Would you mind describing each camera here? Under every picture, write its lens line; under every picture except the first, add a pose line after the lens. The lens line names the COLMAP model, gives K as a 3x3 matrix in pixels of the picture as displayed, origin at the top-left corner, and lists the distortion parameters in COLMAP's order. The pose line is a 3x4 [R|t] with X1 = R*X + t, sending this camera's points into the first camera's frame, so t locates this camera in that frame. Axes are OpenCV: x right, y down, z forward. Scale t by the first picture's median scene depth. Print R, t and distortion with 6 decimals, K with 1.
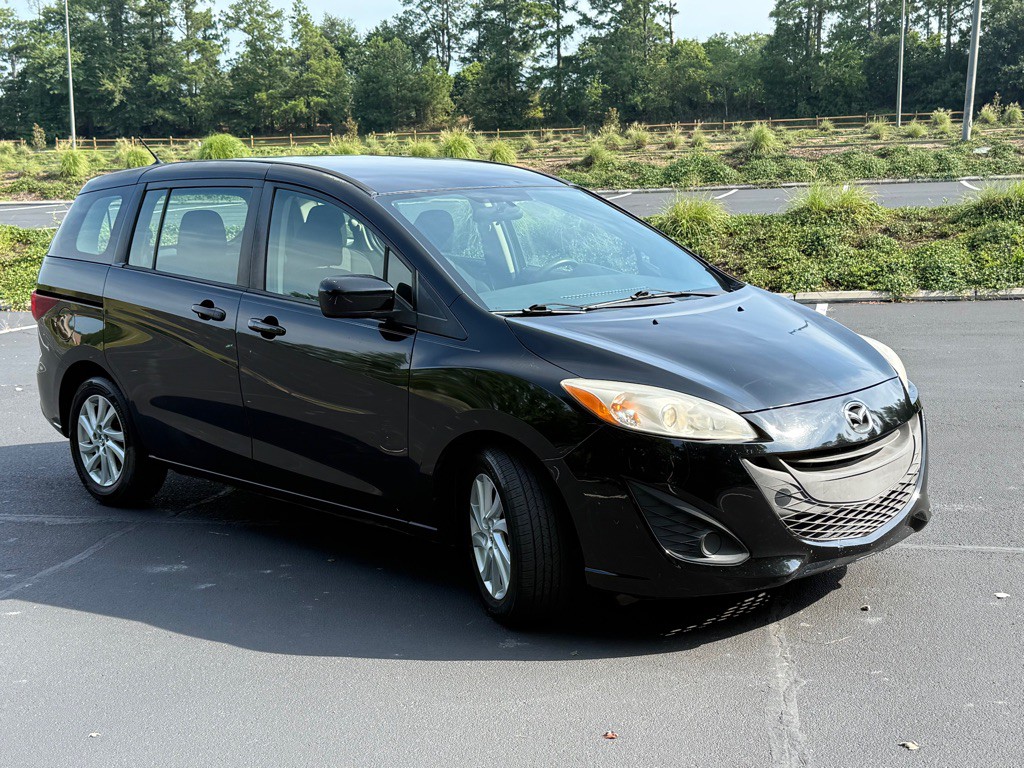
lens RADIAL K [[1384.5, 0, 512.0], [0, 1384.5, 384.0], [0, 0, 1]] dist [0.202108, -0.461919]
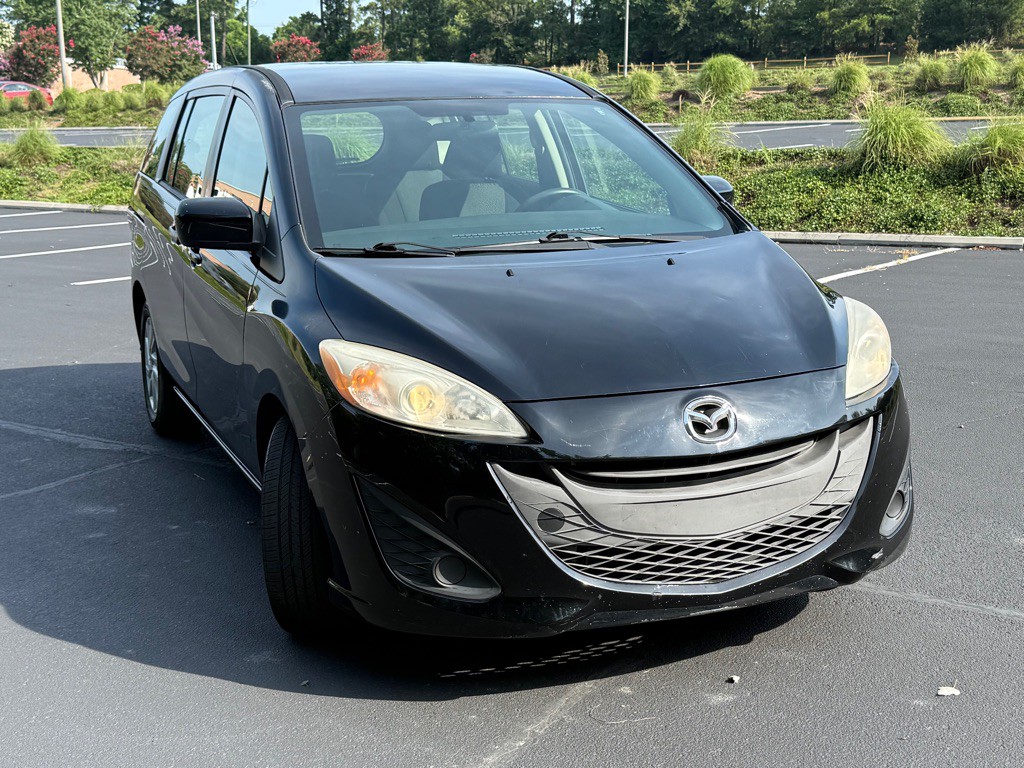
lens RADIAL K [[1385.4, 0, 511.9], [0, 1385.4, 394.0], [0, 0, 1]] dist [0.199630, -0.438532]
pose [[0.923890, 0.086252, -0.372810, 0.297967], [-0.064129, 0.995387, 0.071364, -0.024504], [0.377245, -0.042024, 0.925159, 0.211188]]
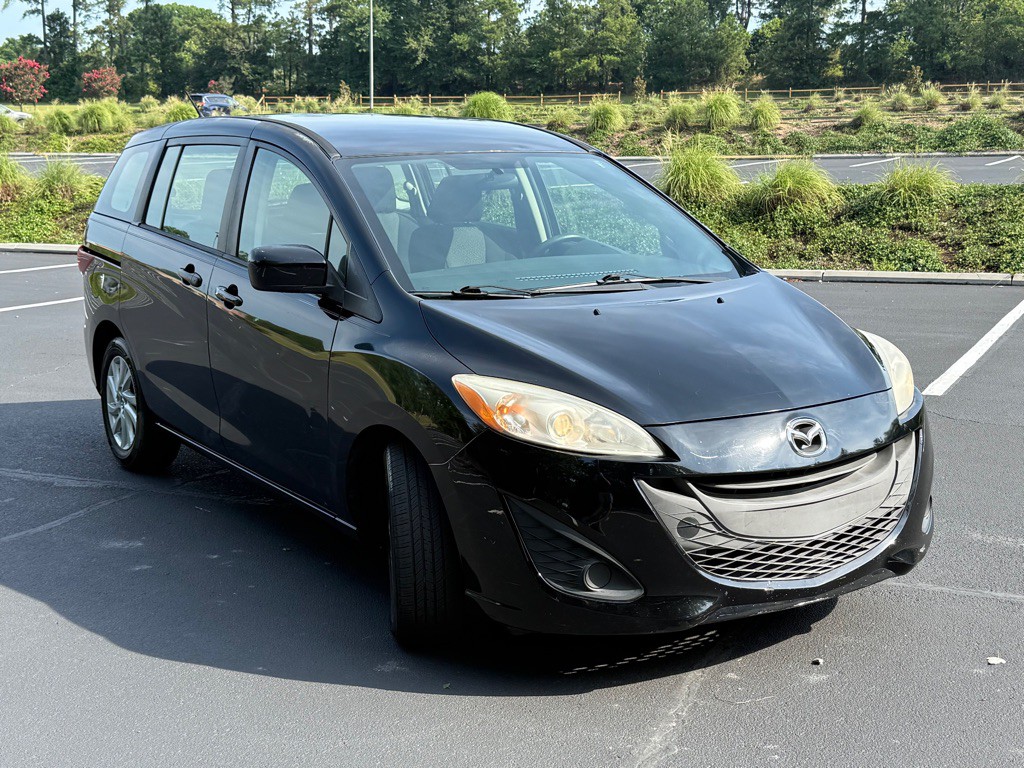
lens RADIAL K [[1384.5, 0, 512.0], [0, 1384.5, 384.0], [0, 0, 1]] dist [0.202108, -0.461919]
pose [[0.978243, 0.055954, -0.199776, 0.170290], [-0.050309, 0.998181, 0.033230, -0.019352], [0.201272, -0.022456, 0.979278, 0.101713]]
